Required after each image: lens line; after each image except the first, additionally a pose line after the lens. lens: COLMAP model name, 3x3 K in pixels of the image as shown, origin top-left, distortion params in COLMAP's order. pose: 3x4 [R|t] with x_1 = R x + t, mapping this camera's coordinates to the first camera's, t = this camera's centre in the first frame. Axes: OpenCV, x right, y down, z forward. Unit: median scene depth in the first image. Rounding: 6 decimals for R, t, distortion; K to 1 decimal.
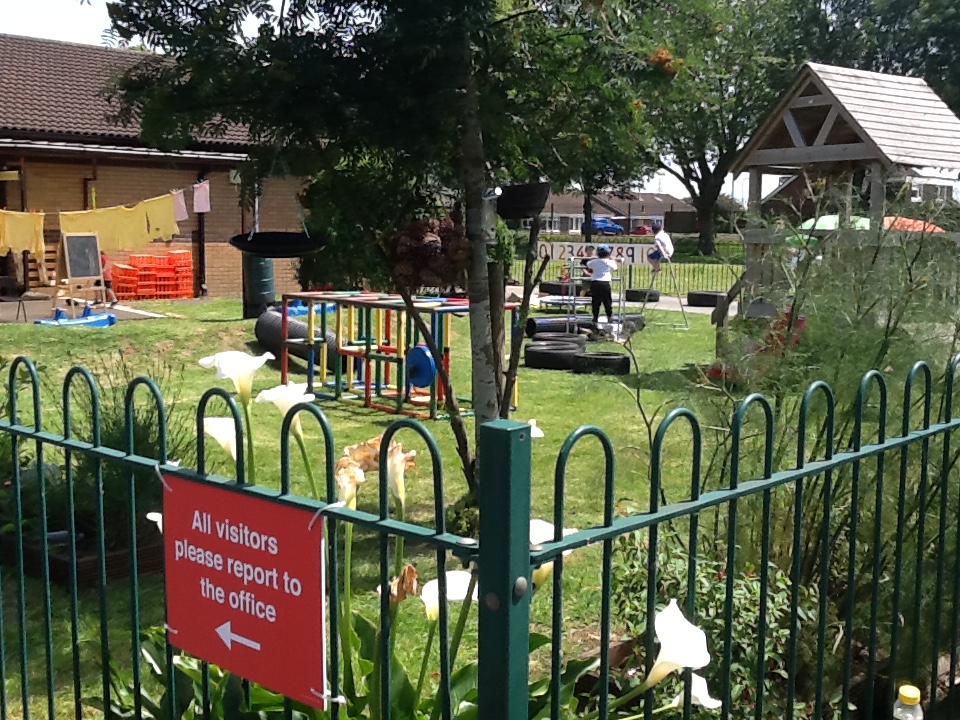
lens RADIAL K [[1146.4, 0, 480.0], [0, 1146.4, 358.1], [0, 0, 1]] dist [-0.016269, 0.000000]
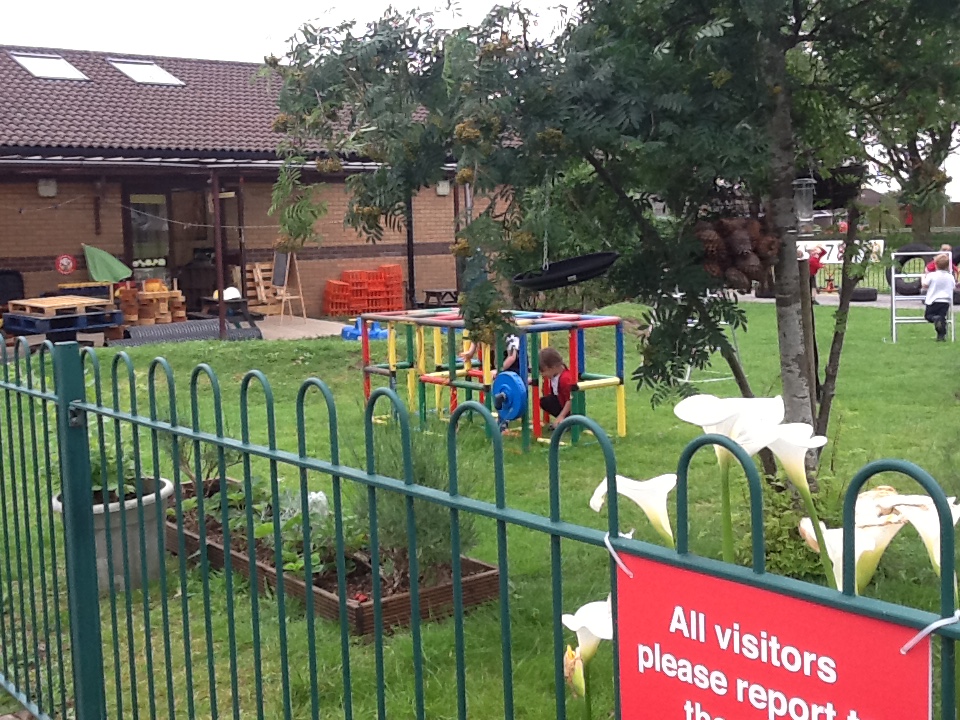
lens RADIAL K [[1146.4, 0, 481.3], [0, 1146.4, 361.7], [0, 0, 1]] dist [-0.016269, 0.000000]
pose [[0.986283, -0.022624, -0.163508, -0.248076], [0.021998, 0.999742, -0.005644, -0.017479], [0.163593, 0.001970, 0.986526, 0.278177]]
